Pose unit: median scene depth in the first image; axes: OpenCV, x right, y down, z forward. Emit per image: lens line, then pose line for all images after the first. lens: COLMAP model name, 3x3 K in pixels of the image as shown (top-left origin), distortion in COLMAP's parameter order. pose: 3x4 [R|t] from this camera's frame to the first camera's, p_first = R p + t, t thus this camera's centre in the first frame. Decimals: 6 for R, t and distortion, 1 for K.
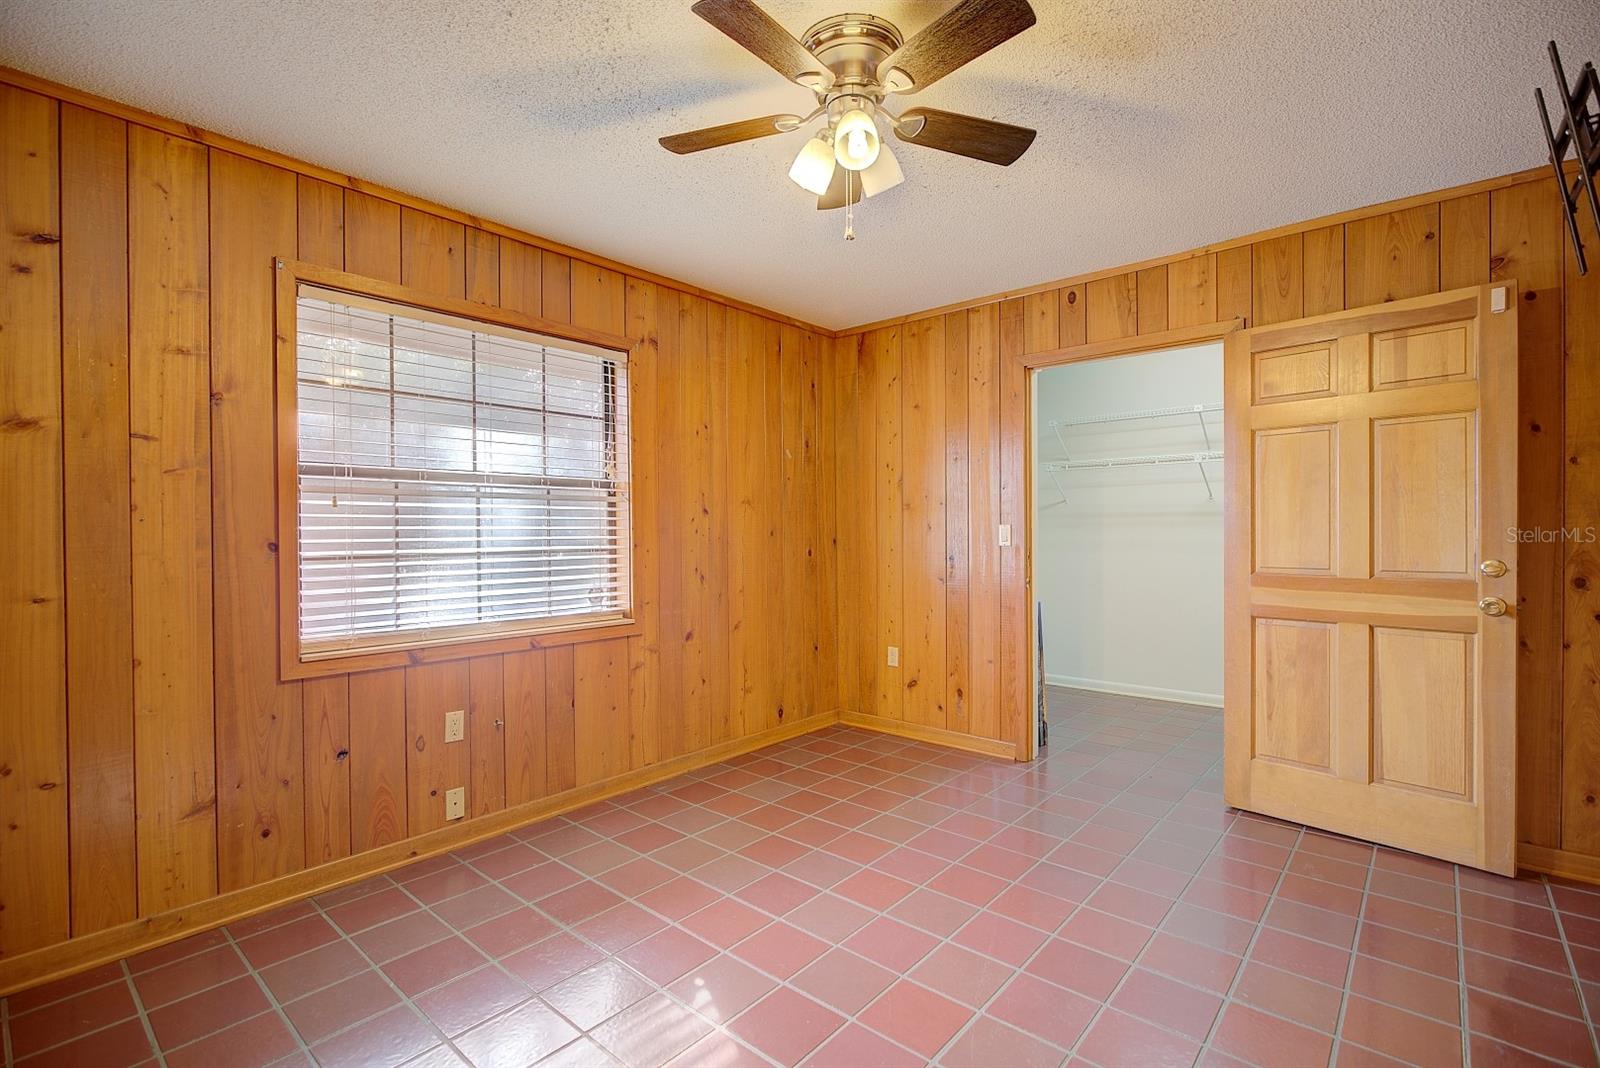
lens RADIAL K [[732.1, 0, 799.2], [0, 732.1, 537.0], [0, 0, 1]] dist [-0.001463, 0.000051]
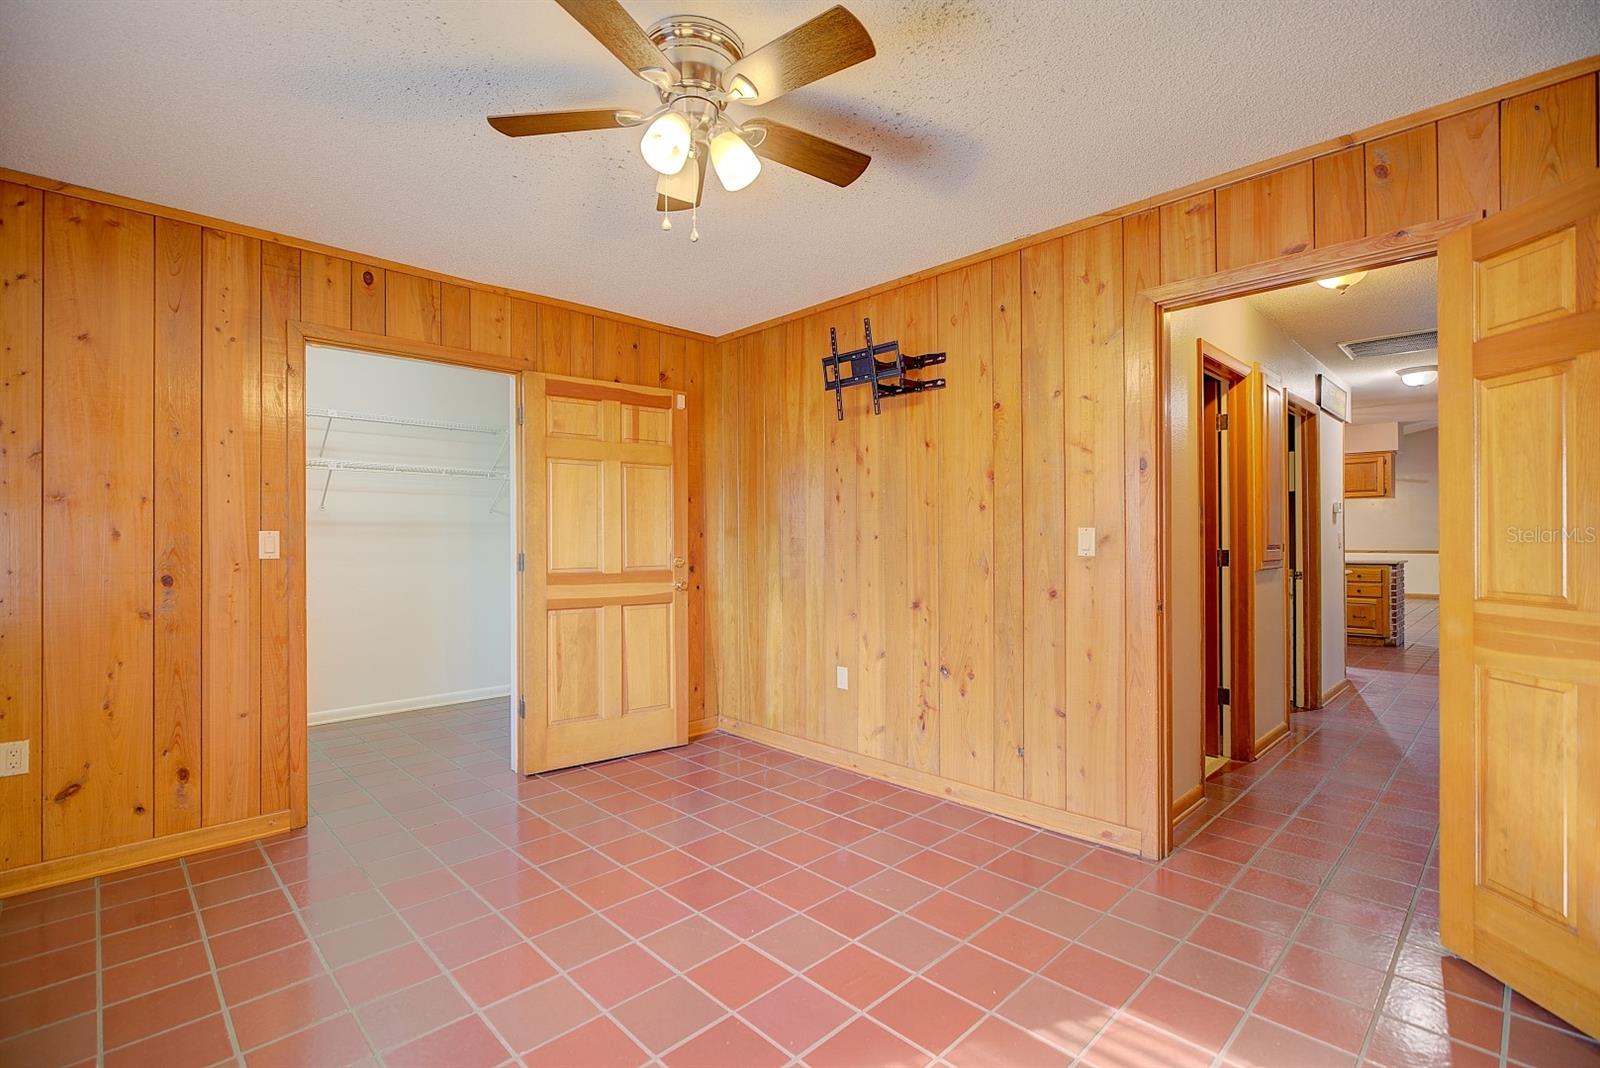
lens RADIAL K [[732.1, 0, 799.2], [0, 732.1, 533.6], [0, 0, 1]] dist [-0.001463, 0.000051]
pose [[0.078653, 0.010423, 0.996848, -0.559132], [0.009391, 0.999893, -0.011196, -0.000308], [-0.996858, 0.010242, 0.078547, 0.483499]]
